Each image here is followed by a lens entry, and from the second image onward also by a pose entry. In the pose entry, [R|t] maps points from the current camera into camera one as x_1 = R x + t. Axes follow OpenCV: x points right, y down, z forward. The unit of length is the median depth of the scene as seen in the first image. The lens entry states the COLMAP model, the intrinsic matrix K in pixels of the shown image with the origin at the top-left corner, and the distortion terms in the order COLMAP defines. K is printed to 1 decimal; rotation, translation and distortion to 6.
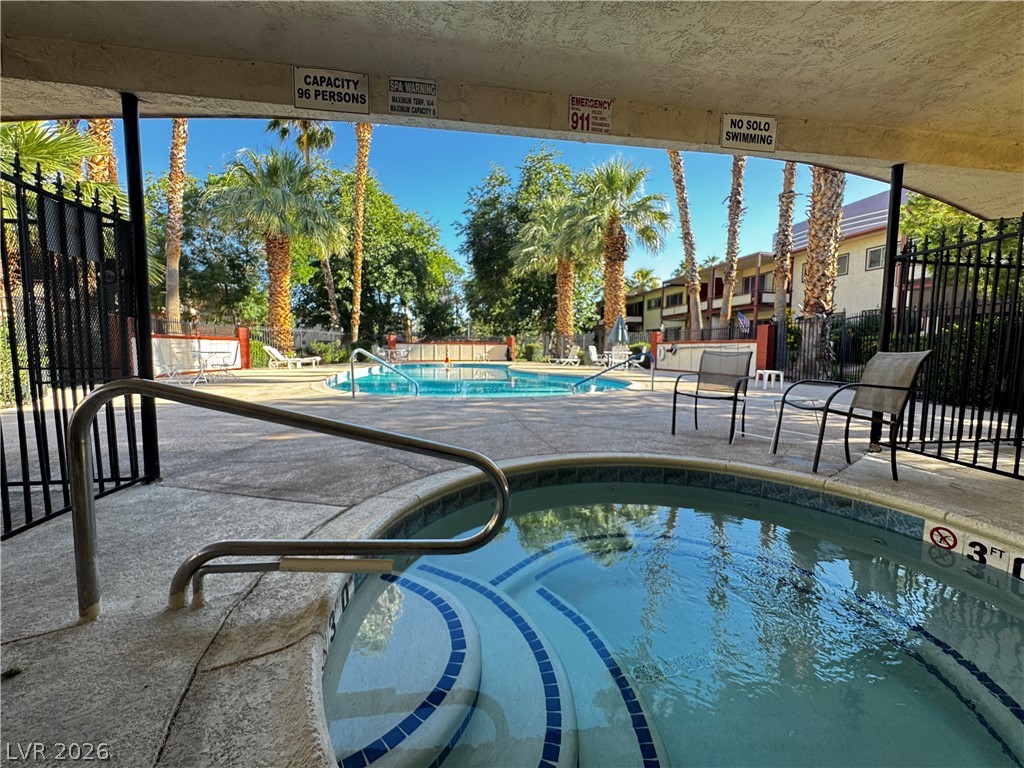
lens RADIAL K [[410.8, 0, 516.2], [0, 410.8, 380.4], [0, 0, 1]] dist [-0.005032, -0.000597]
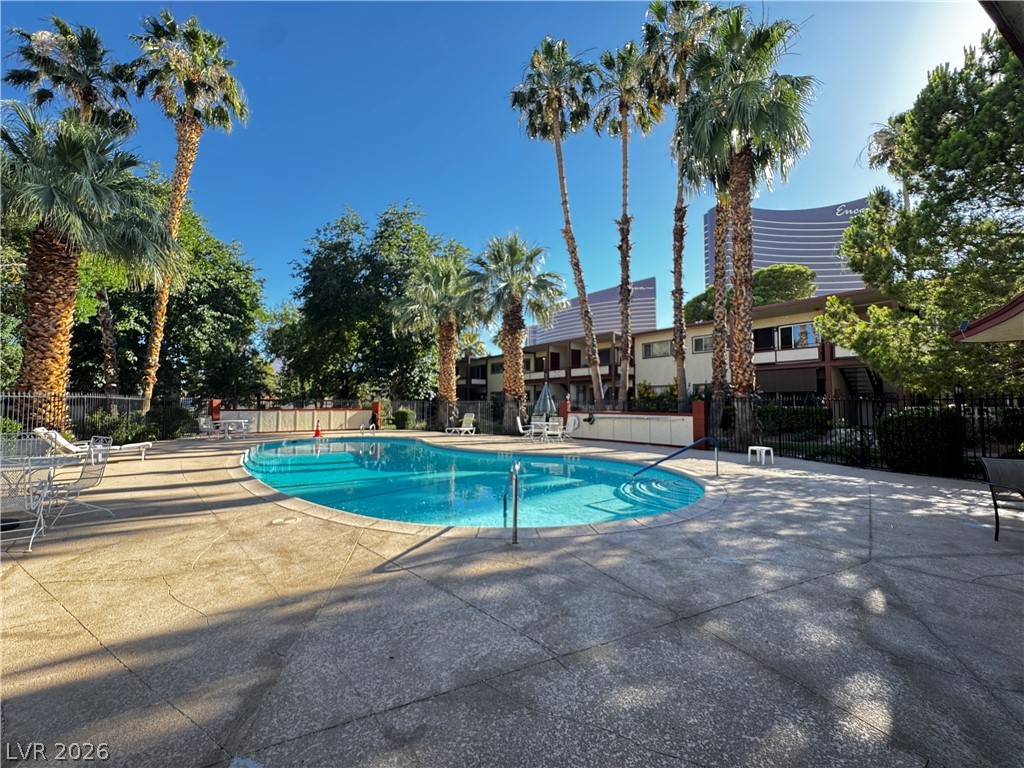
lens RADIAL K [[410.8, 0, 513.0], [0, 410.8, 384.5], [0, 0, 1]] dist [-0.005032, -0.000597]
pose [[0.880987, 0.021320, 0.472660, -0.214887], [0.038212, 0.992515, -0.115992, -0.036876], [-0.471595, 0.120249, 0.873578, 0.129600]]
